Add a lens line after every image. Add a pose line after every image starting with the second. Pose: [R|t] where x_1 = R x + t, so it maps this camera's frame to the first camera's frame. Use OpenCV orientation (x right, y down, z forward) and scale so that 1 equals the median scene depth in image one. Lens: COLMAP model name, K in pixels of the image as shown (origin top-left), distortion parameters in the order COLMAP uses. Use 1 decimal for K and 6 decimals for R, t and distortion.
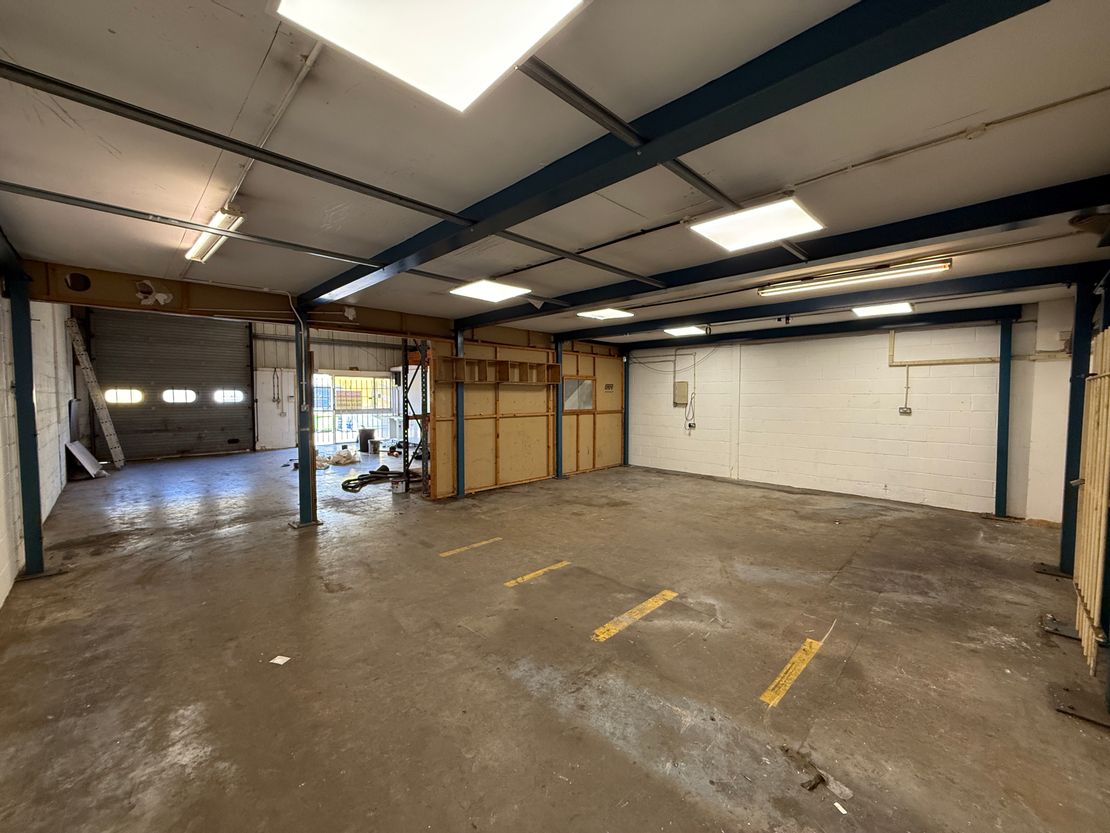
lens RADIAL K [[443.3, 0, 549.9], [0, 443.3, 413.7], [0, 0, 1]] dist [-0.001508, -0.000480]
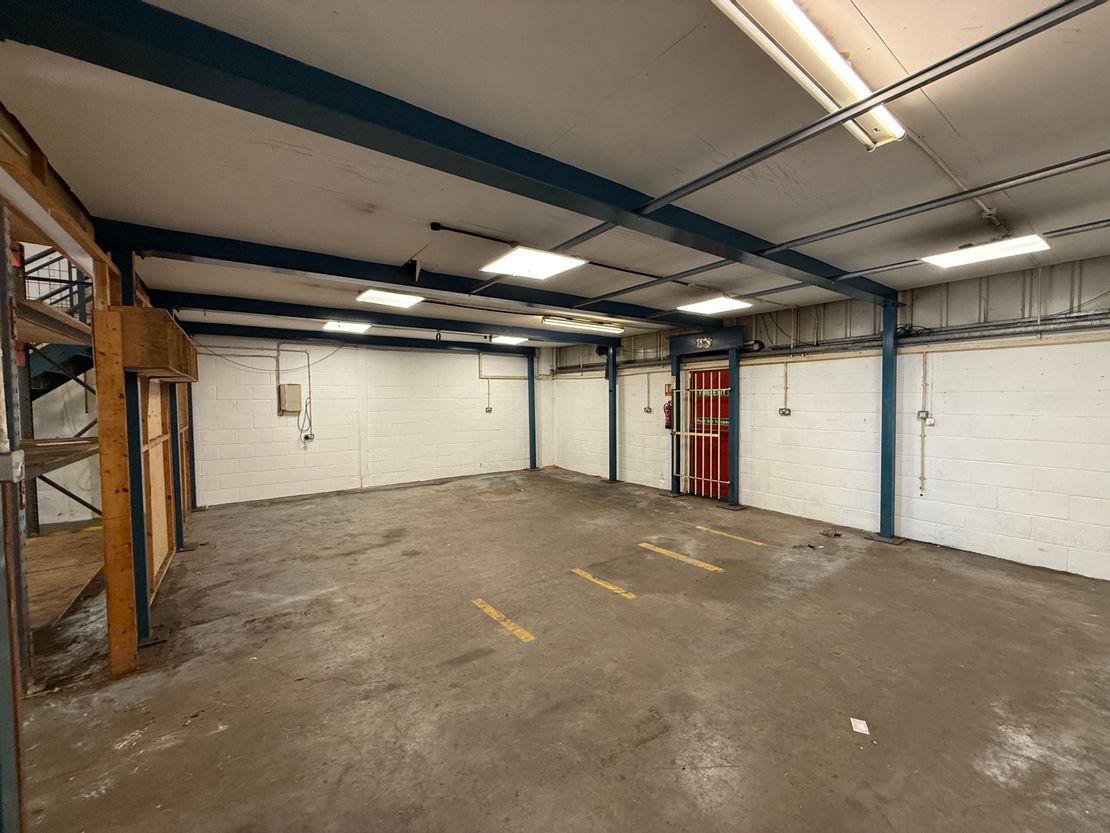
lens RADIAL K [[443.3, 0, 553.7], [0, 443.3, 418.2], [0, 0, 1]] dist [-0.001508, -0.000480]
pose [[0.152025, -0.046567, 0.987279, -1.167895], [0.049075, 0.998013, 0.039516, -0.051670], [-0.987158, 0.042443, 0.154008, 1.117716]]
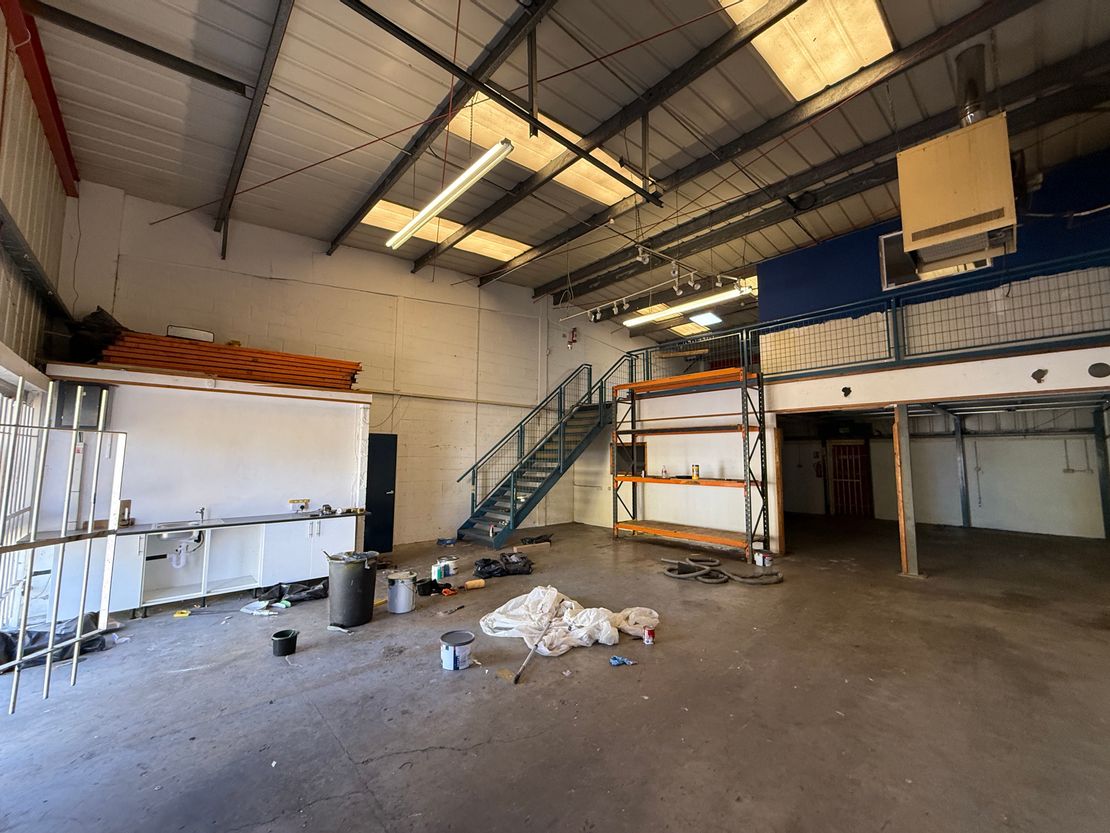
lens RADIAL K [[443.3, 0, 550.4], [0, 443.3, 413.0], [0, 0, 1]] dist [-0.001508, -0.000480]
pose [[0.048500, 0.088134, 0.994927, -2.841137], [0.042508, 0.995015, -0.090214, -0.186895], [-0.997918, 0.046667, 0.044512, 2.969375]]
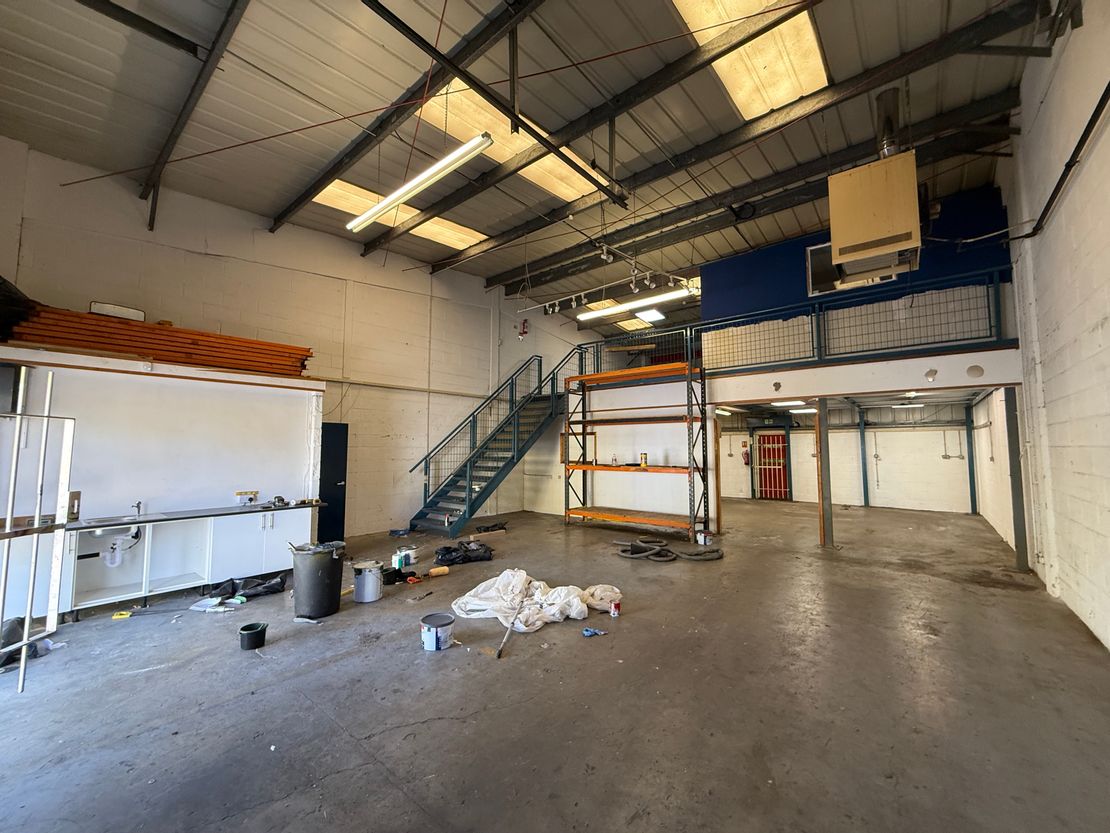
lens RADIAL K [[443.3, 0, 552.0], [0, 443.3, 412.7], [0, 0, 1]] dist [-0.001508, -0.000480]
pose [[-0.093836, 0.069118, 0.993186, -2.887862], [0.045364, 0.996848, -0.065087, -0.181632], [-0.994554, 0.038948, -0.096676, 3.058931]]
